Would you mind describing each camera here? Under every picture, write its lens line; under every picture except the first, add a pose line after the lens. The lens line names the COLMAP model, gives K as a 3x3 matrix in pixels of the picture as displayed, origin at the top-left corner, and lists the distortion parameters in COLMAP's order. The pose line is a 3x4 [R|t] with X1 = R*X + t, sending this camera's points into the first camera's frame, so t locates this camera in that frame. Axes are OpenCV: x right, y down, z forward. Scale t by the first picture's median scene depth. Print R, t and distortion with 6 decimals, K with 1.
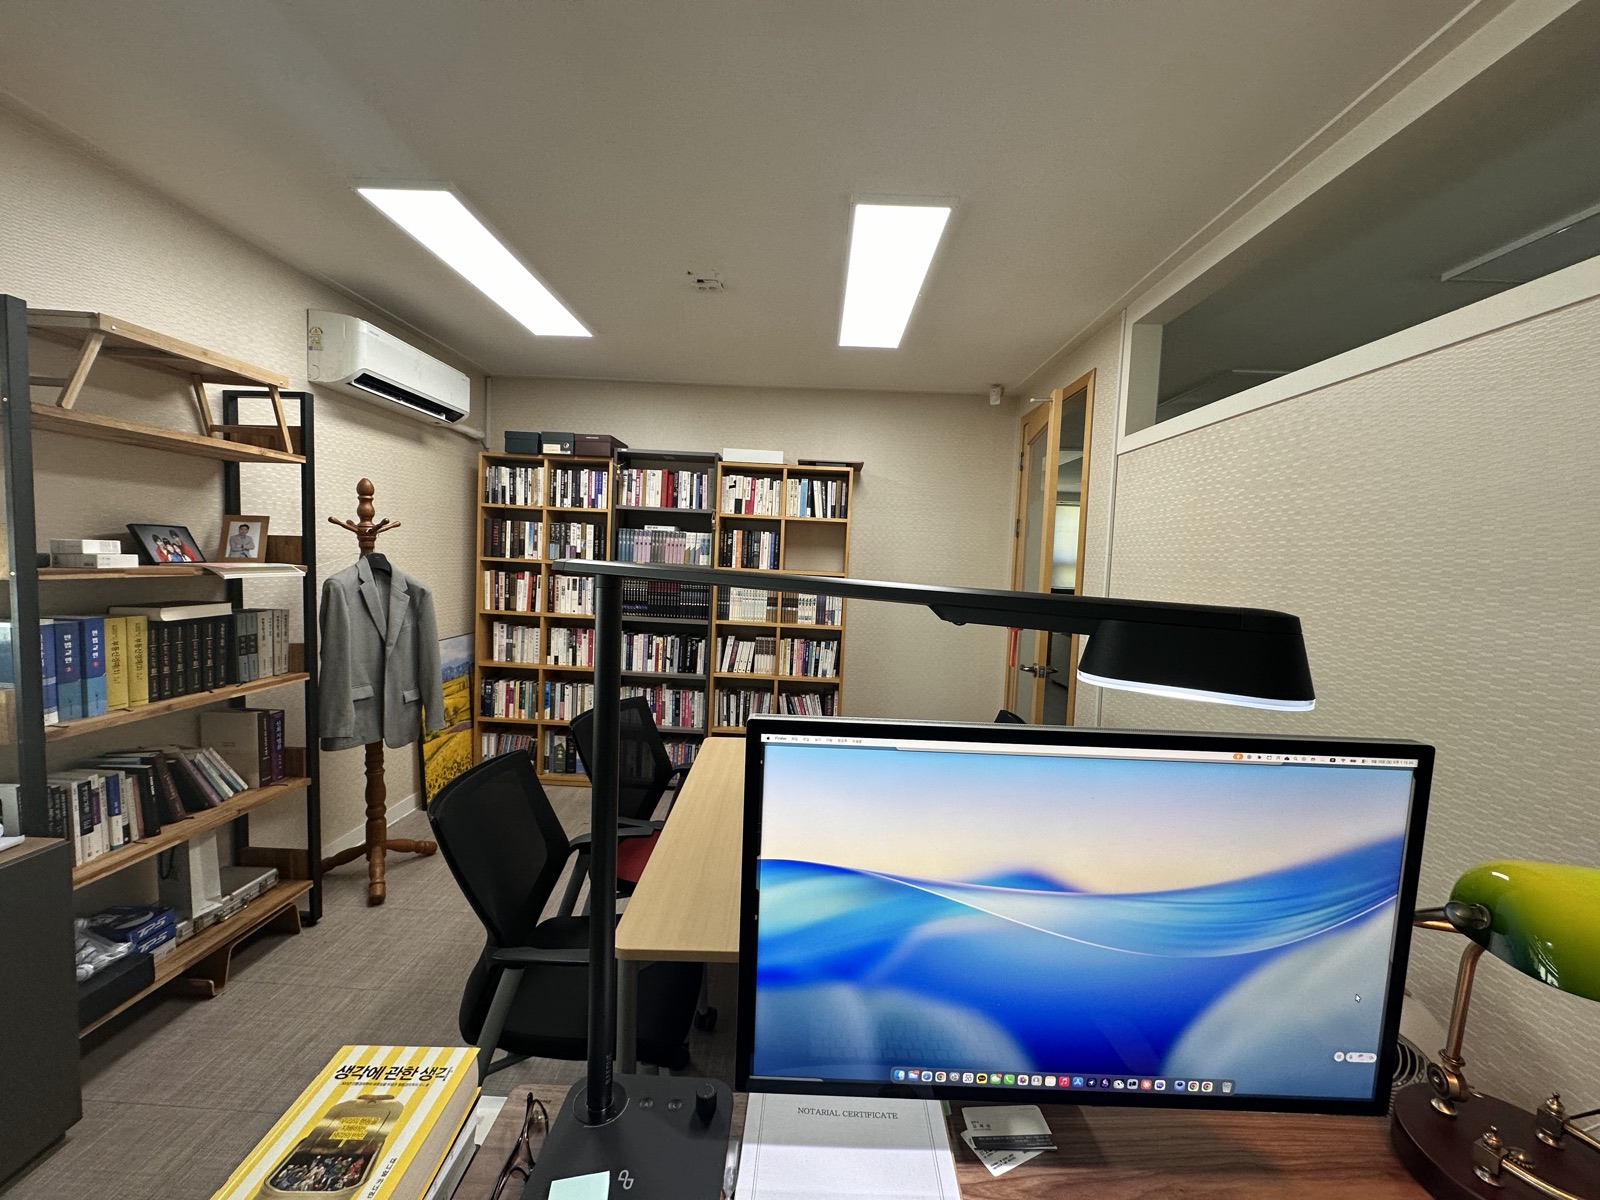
lens RADIAL K [[637.2, 0, 802.3], [0, 637.2, 598.3], [0, 0, 1]] dist [-0.005869, 0.001329]
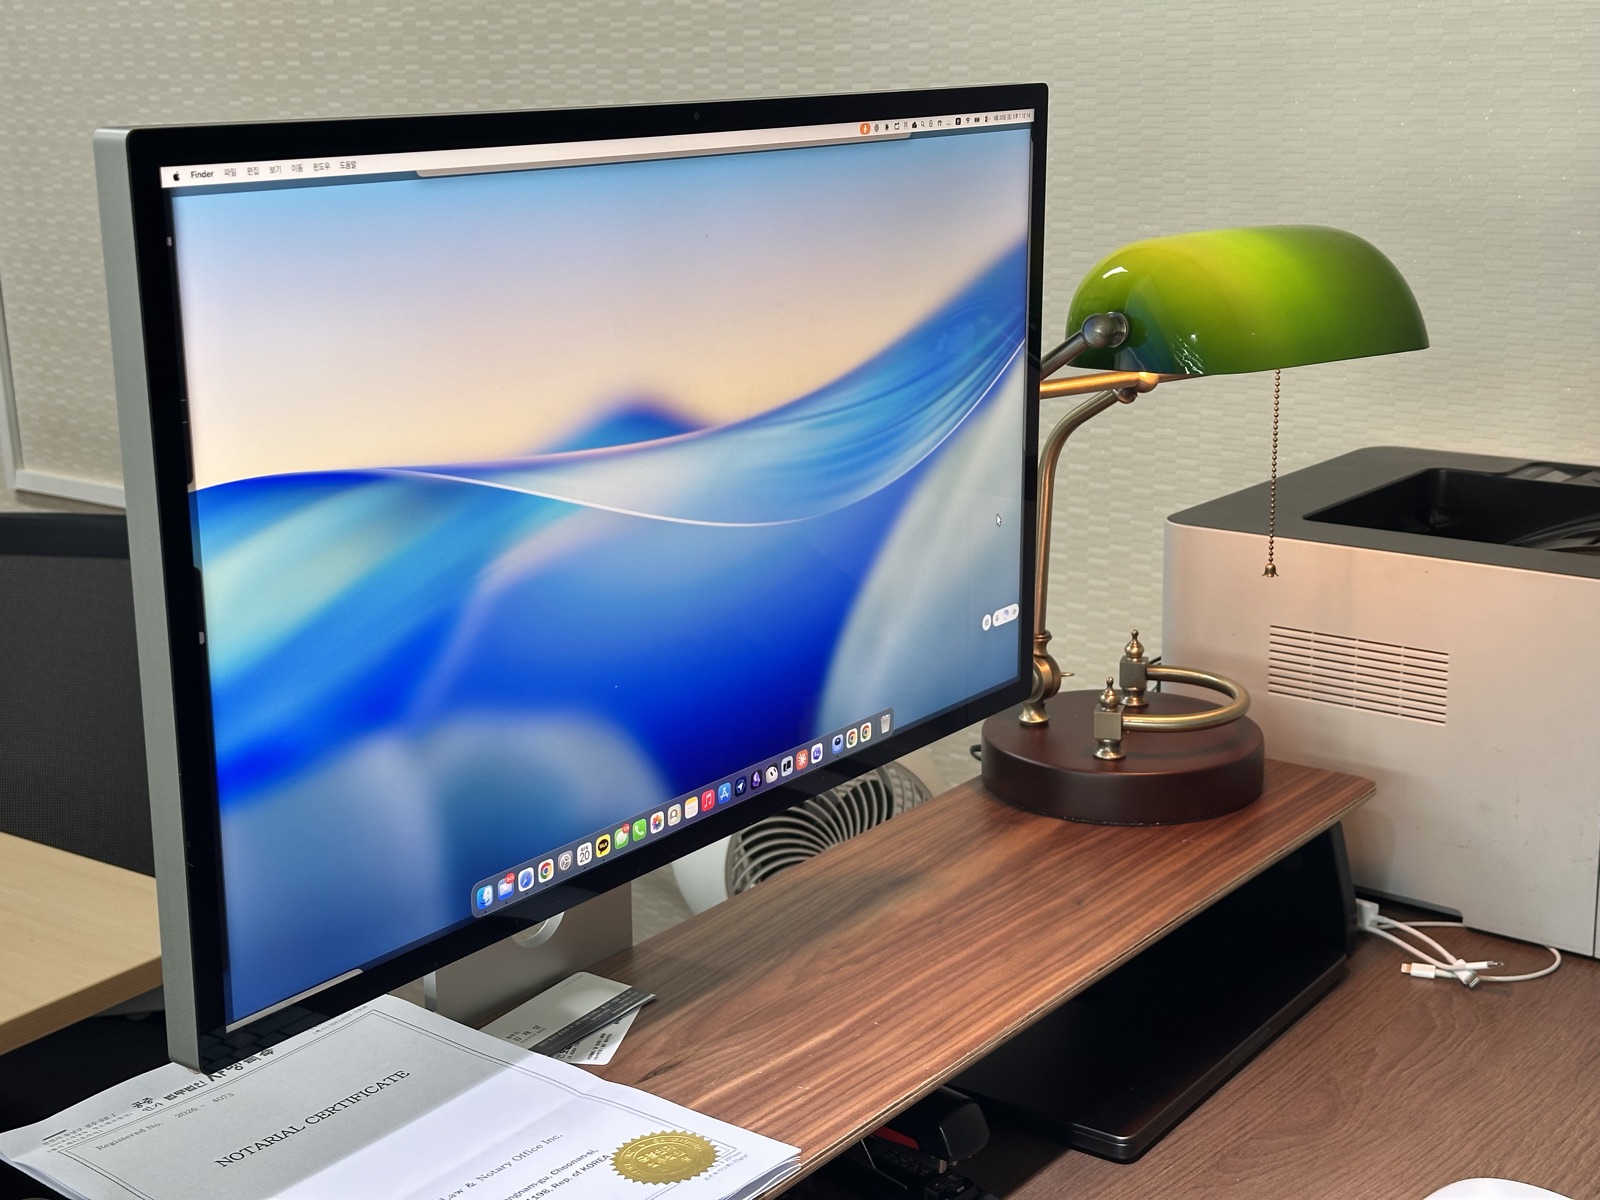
lens RADIAL K [[2228.7, 0, 775.8], [0, 2228.7, 593.9], [0, 0, 1]] dist [0.149704, -0.079510]
pose [[0.606448, -0.241182, 0.757662, -0.171493], [0.097476, 0.968250, 0.230196, 0.032877], [-0.789126, -0.065748, 0.610703, -0.030542]]
